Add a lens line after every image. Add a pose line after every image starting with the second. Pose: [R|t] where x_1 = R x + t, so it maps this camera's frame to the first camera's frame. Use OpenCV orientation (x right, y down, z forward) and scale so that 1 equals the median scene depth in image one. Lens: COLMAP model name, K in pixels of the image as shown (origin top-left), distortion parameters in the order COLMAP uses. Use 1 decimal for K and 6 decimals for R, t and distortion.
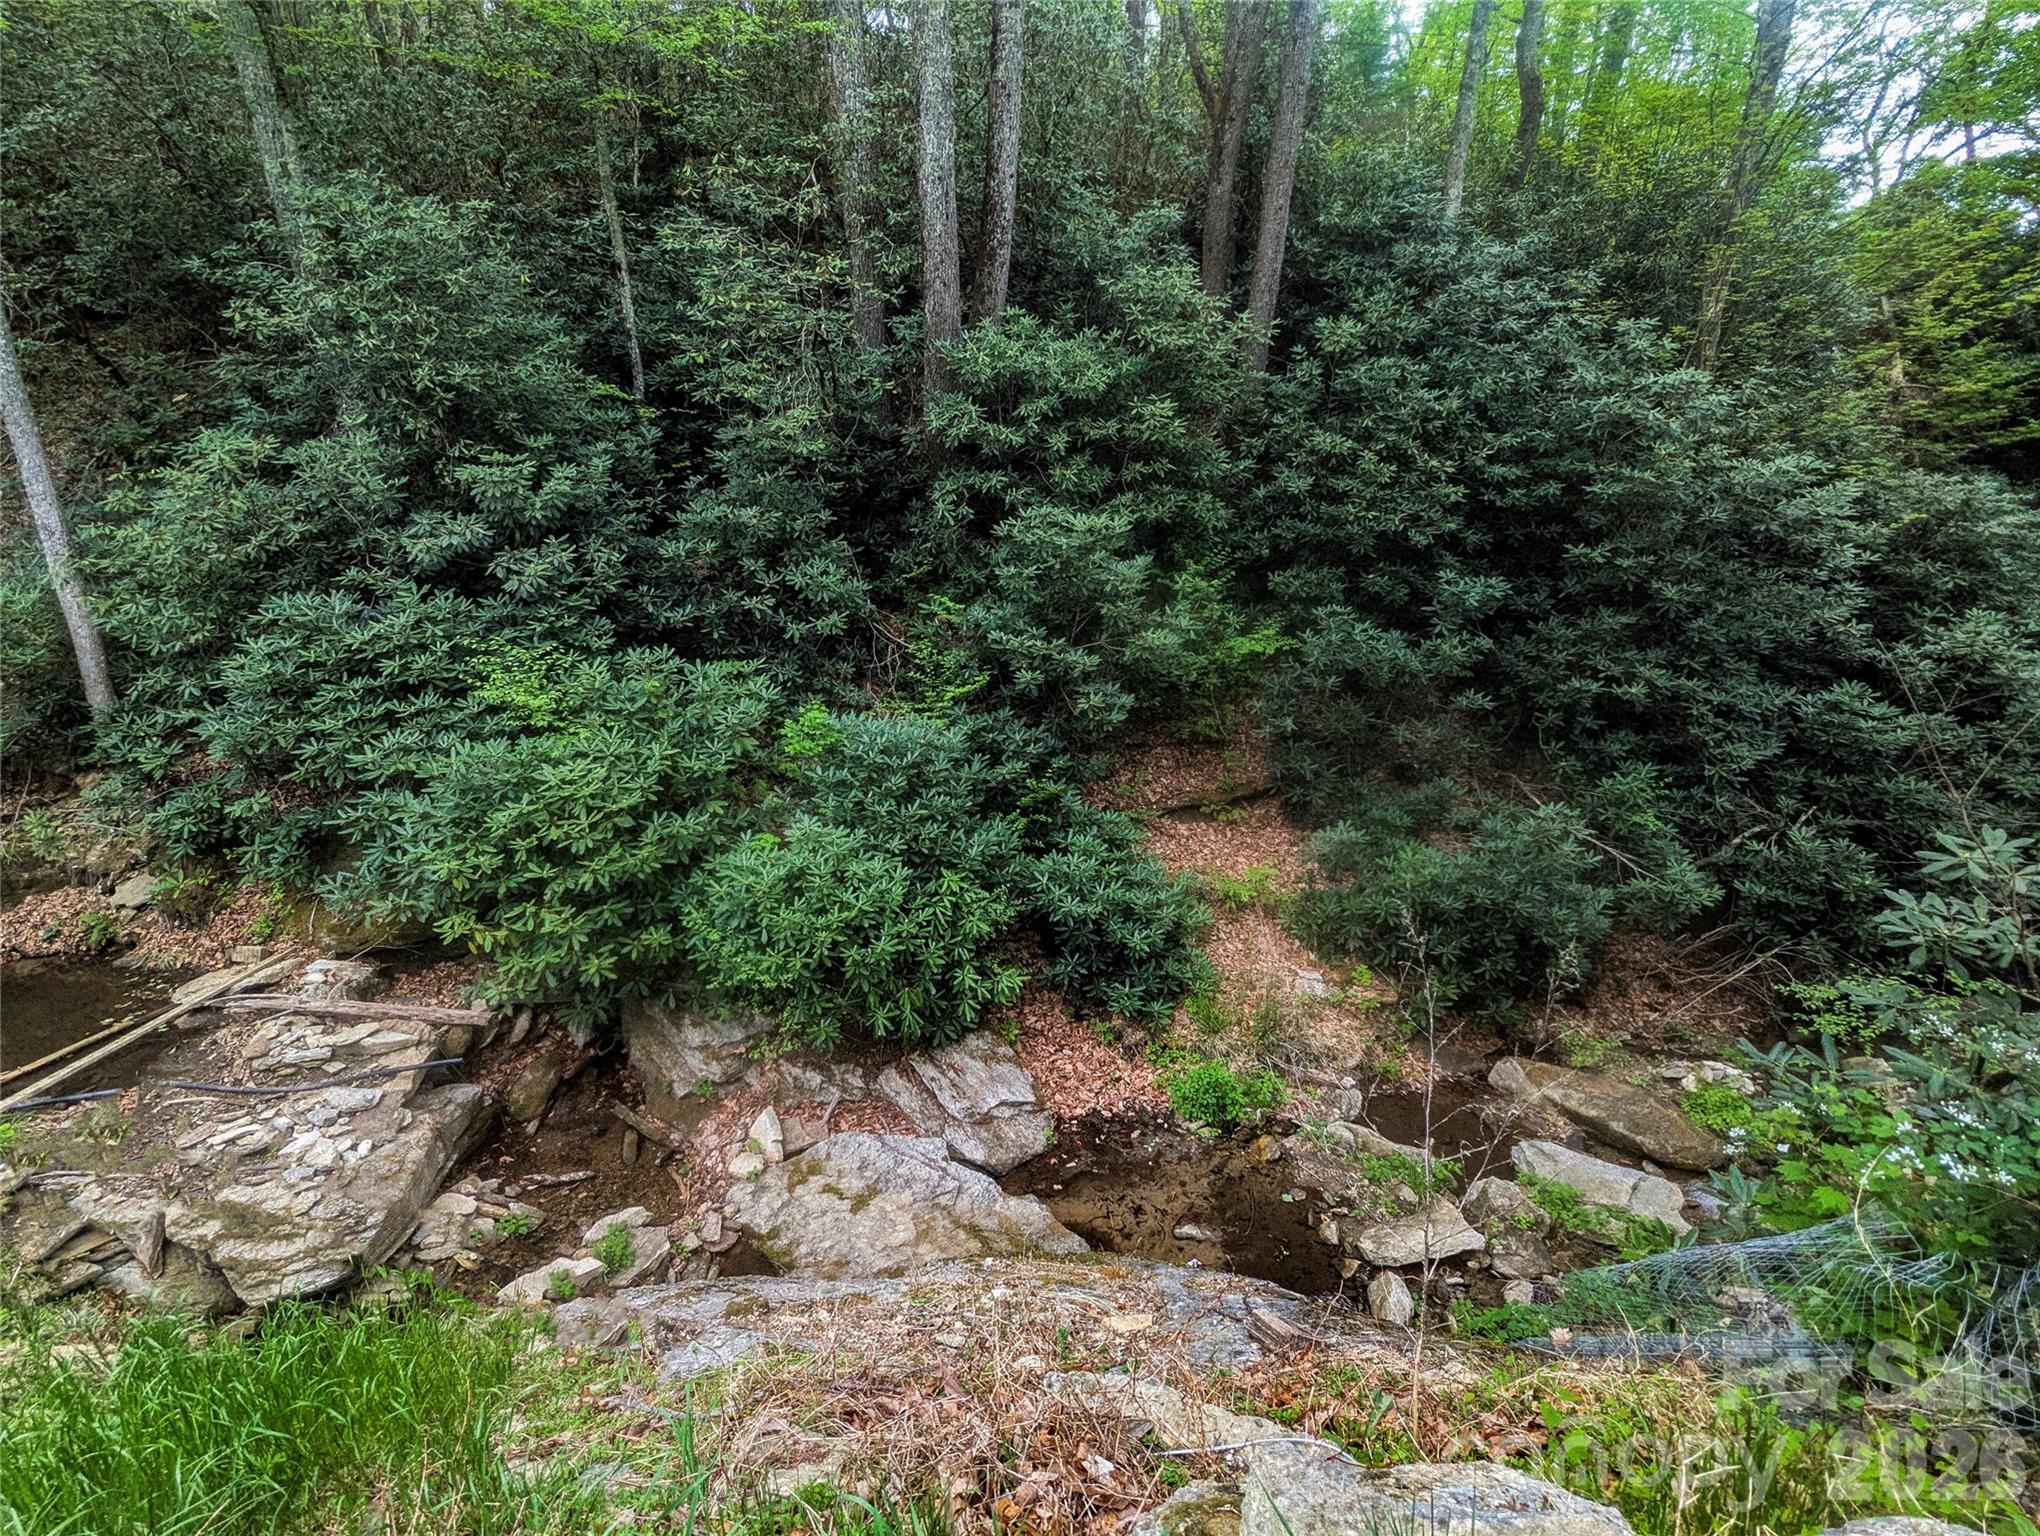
lens RADIAL K [[962.2, 0, 1020.0], [0, 962.2, 768.0], [0, 0, 1]] dist [0.003460, 0.000732]
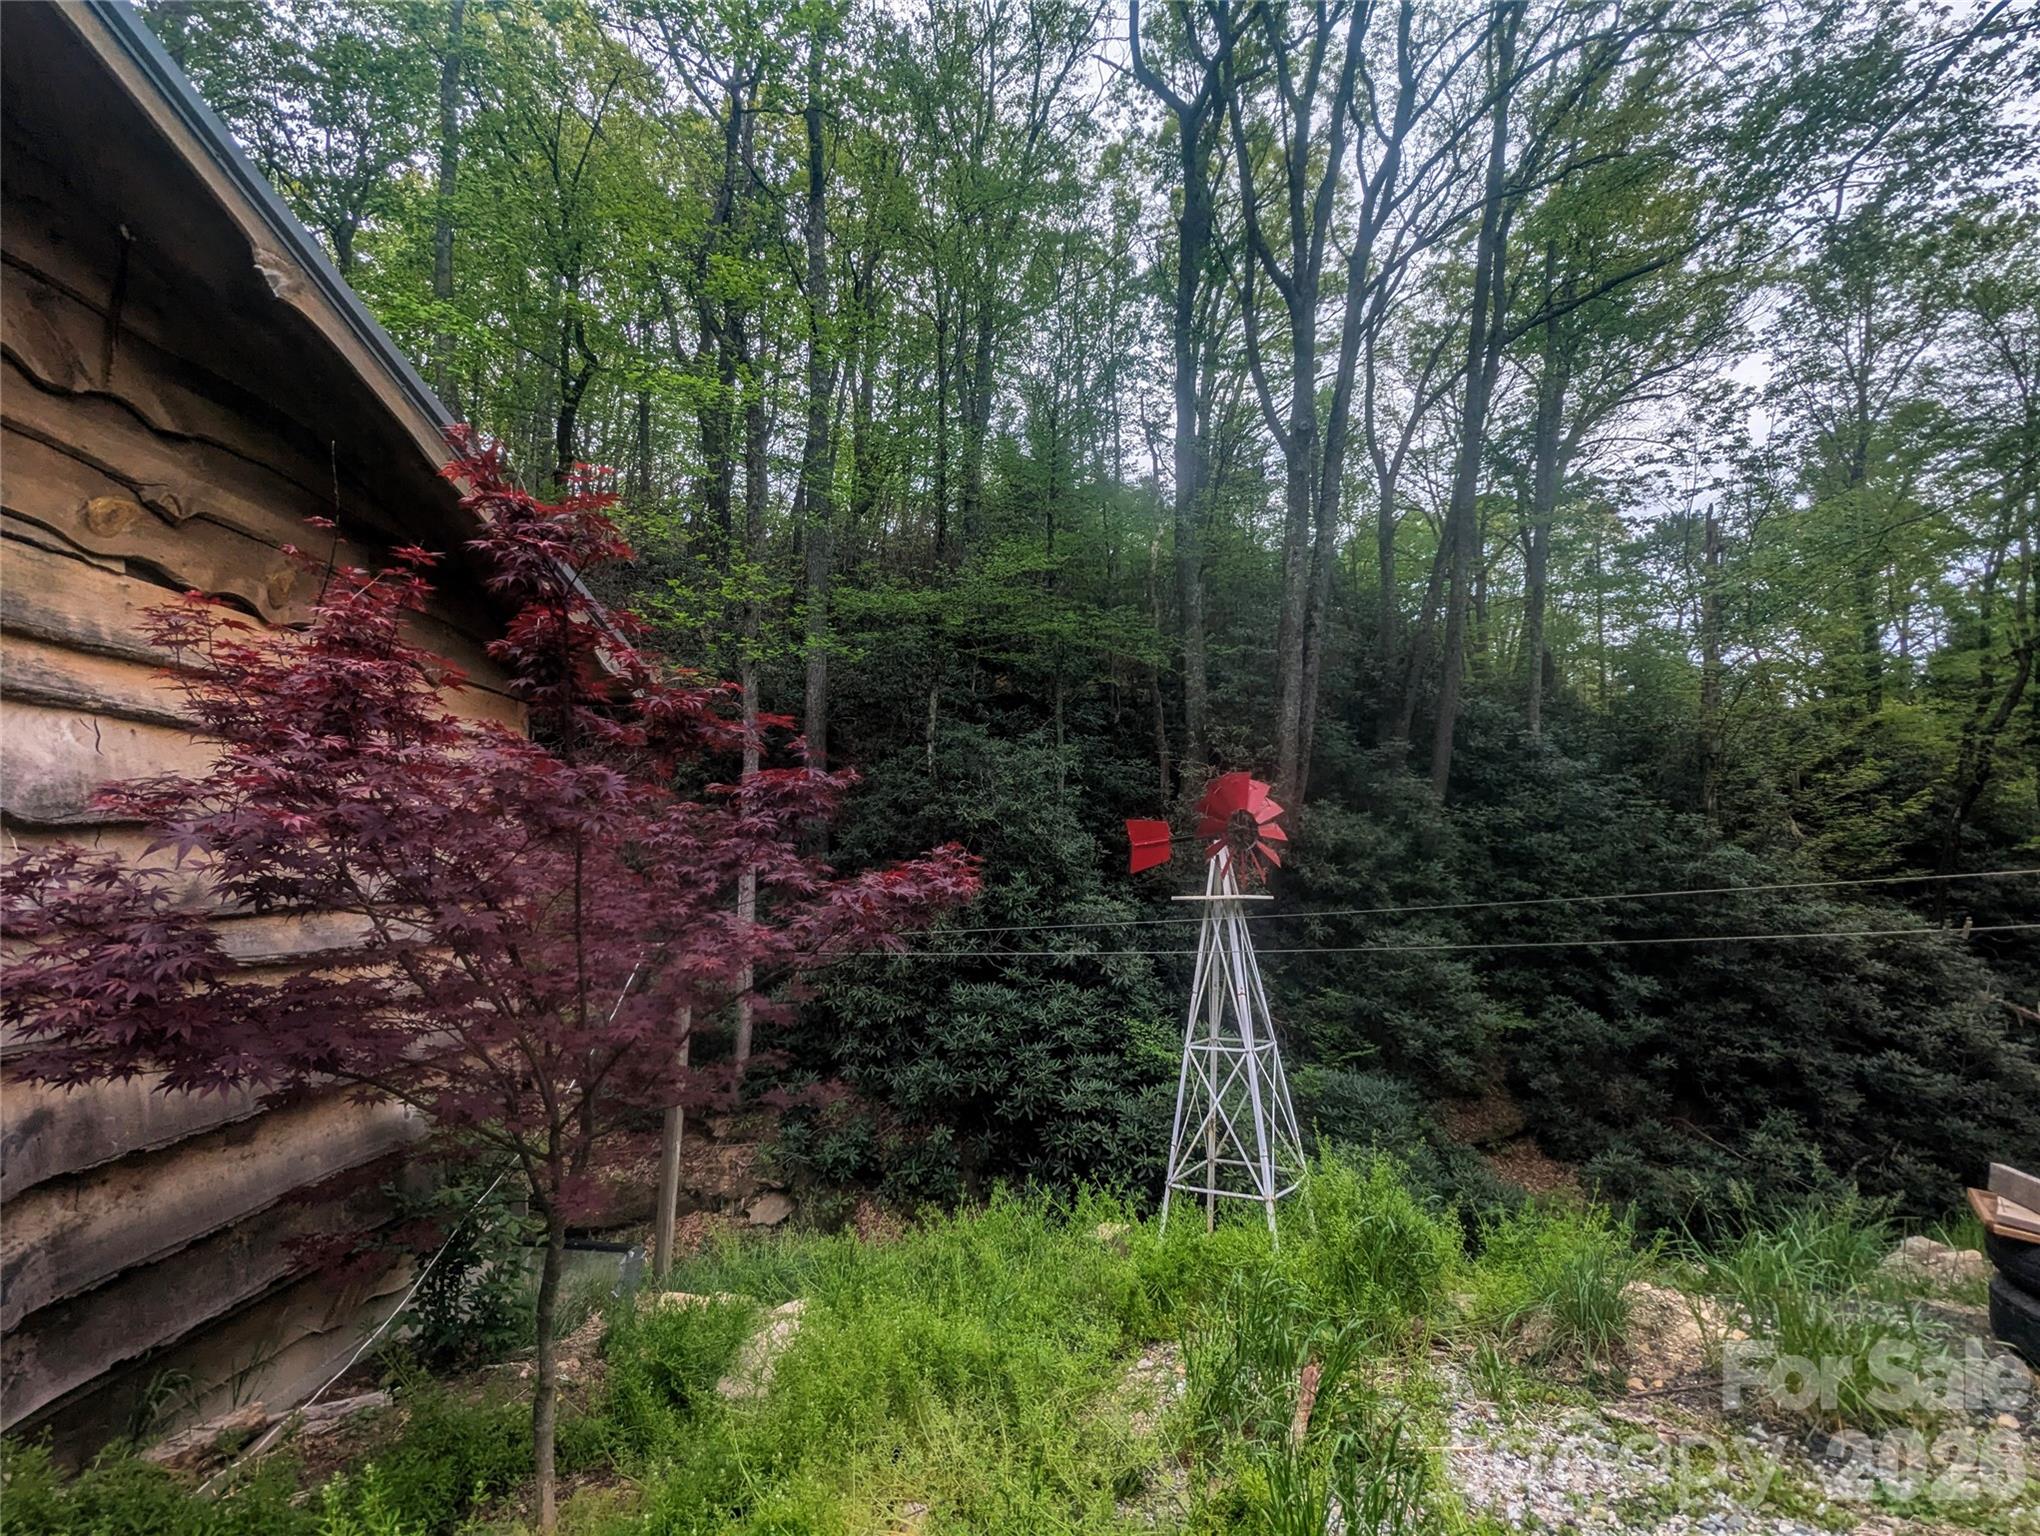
lens RADIAL K [[962.2, 0, 1020.0], [0, 962.2, 768.0], [0, 0, 1]] dist [0.003460, 0.000732]
pose [[0.993698, 0.031739, 0.107507, -0.662738], [0.011292, 0.925853, -0.377715, 0.055892], [-0.111524, 0.376548, 0.919660, -0.392963]]
